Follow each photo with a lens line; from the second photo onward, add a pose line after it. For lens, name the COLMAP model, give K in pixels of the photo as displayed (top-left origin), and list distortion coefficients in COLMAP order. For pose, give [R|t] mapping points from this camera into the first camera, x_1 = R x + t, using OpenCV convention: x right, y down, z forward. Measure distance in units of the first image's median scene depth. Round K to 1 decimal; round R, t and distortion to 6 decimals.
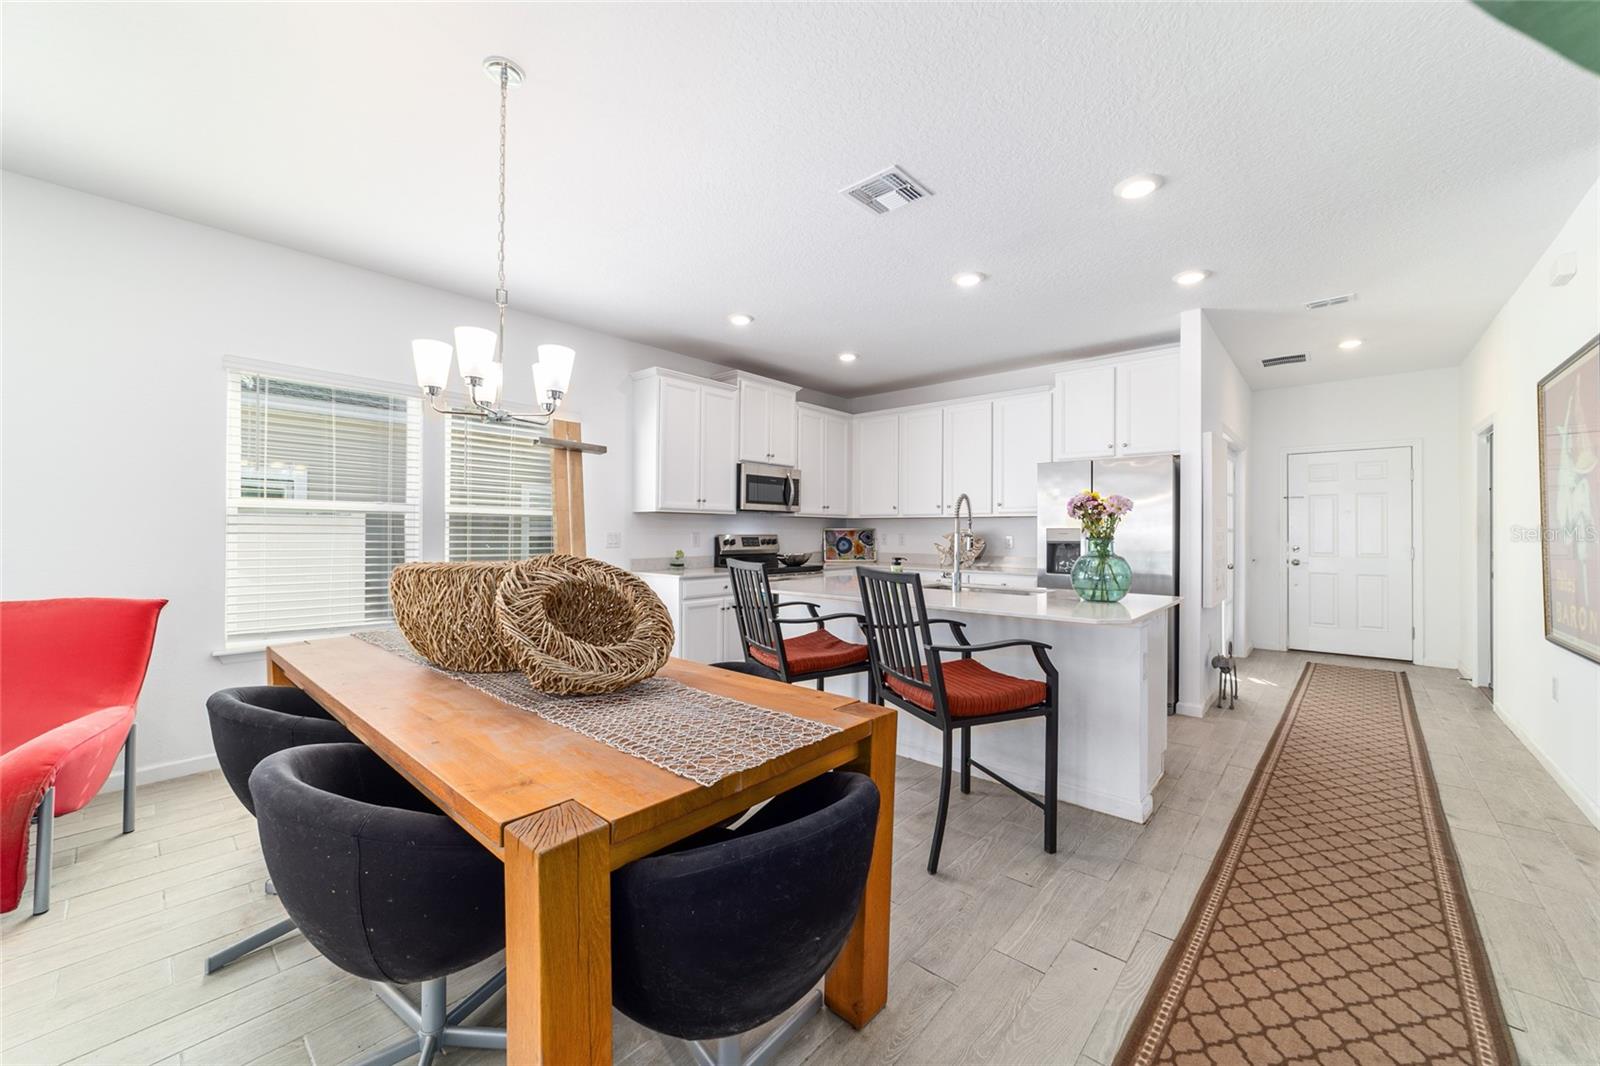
lens RADIAL K [[614.1, 0, 798.2], [0, 614.1, 528.9], [0, 0, 1]] dist [-0.020377, 0.008808]
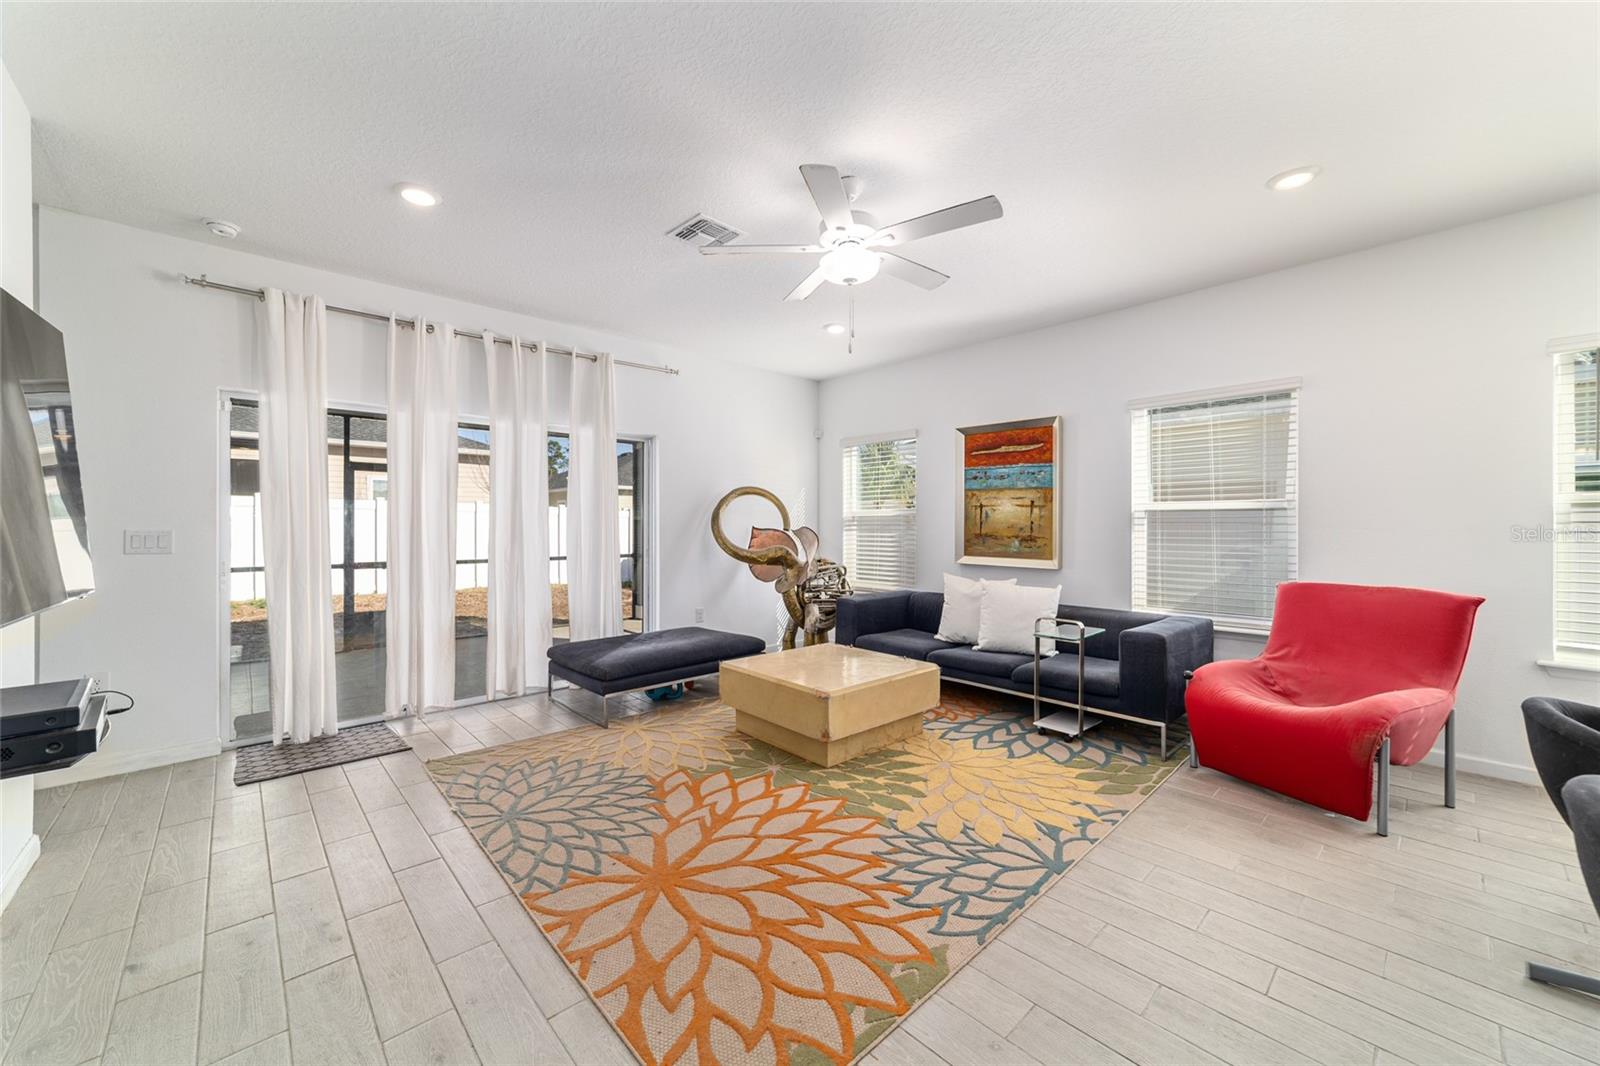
lens RADIAL K [[612.8, 0, 797.0], [0, 612.8, 524.5], [0, 0, 1]] dist [-0.019108, 0.008089]
pose [[-0.089186, -0.007099, -0.995990, 0.043872], [0.003511, 0.999966, -0.007442, -0.002188], [0.996009, -0.004161, -0.089158, -0.033442]]
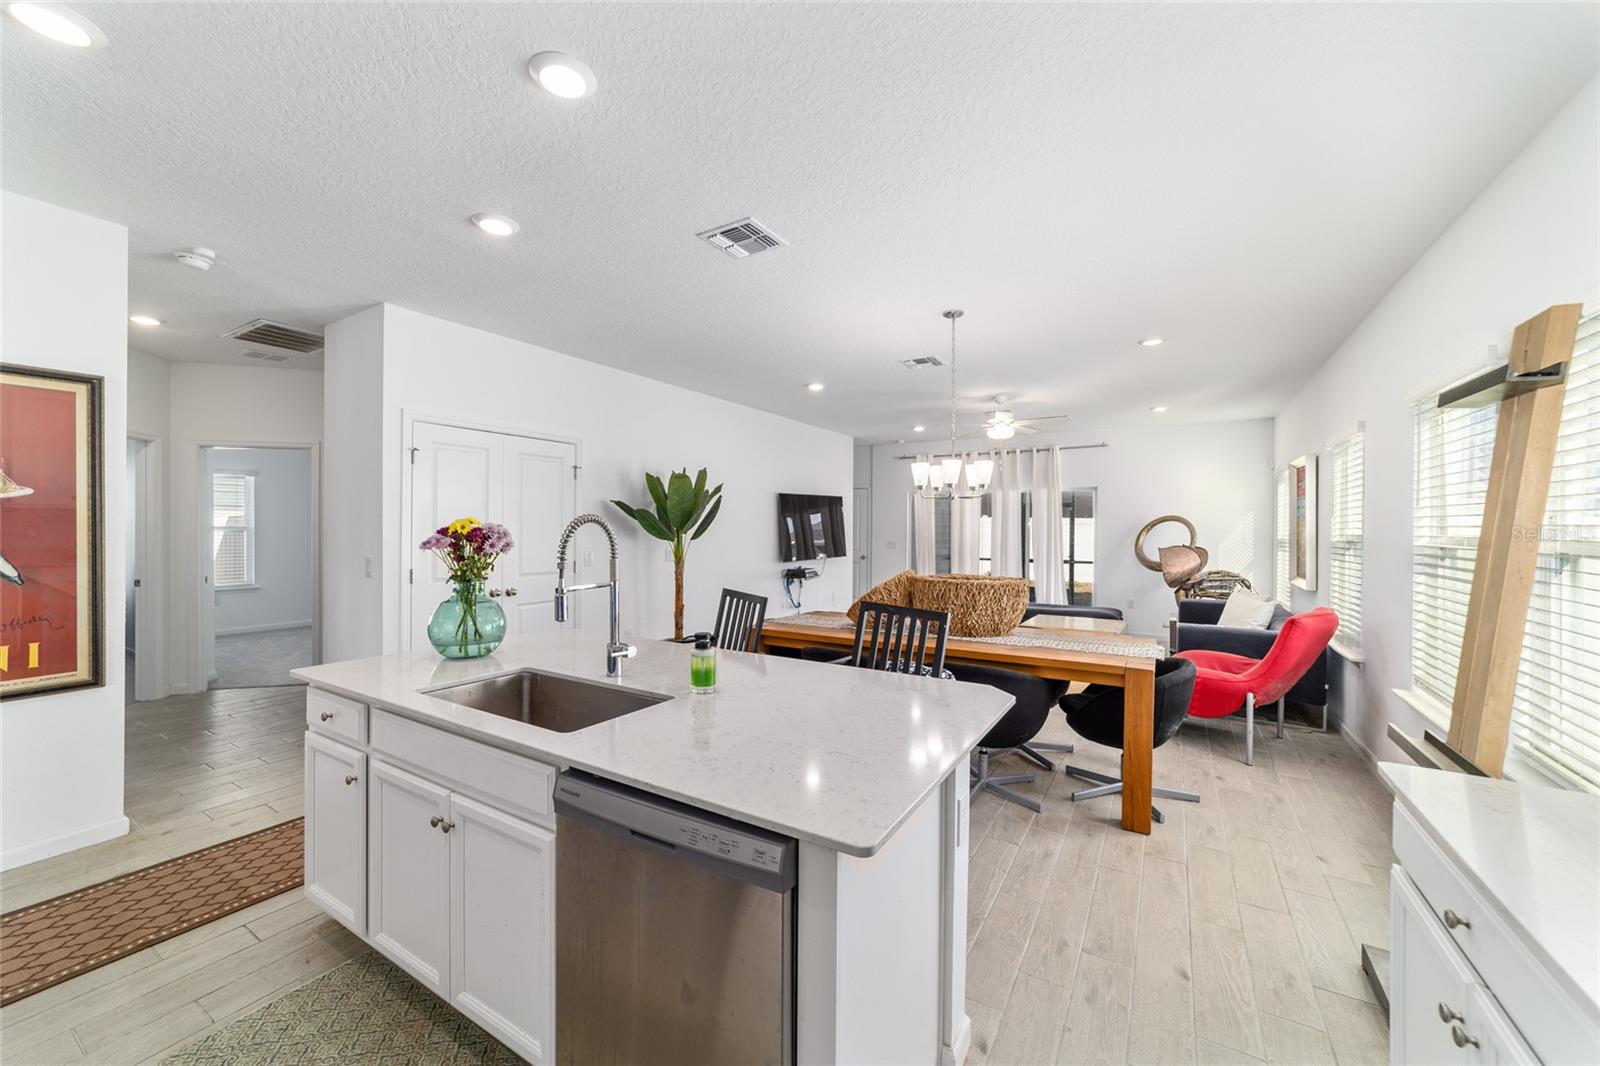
lens RADIAL K [[614.1, 0, 798.2], [0, 614.1, 528.9], [0, 0, 1]] dist [-0.020377, 0.008808]
pose [[-0.985210, -0.011113, -0.170989, 0.110068], [-0.010699, 0.999937, -0.003338, -0.030712], [0.171015, -0.001459, -0.985267, 1.101329]]
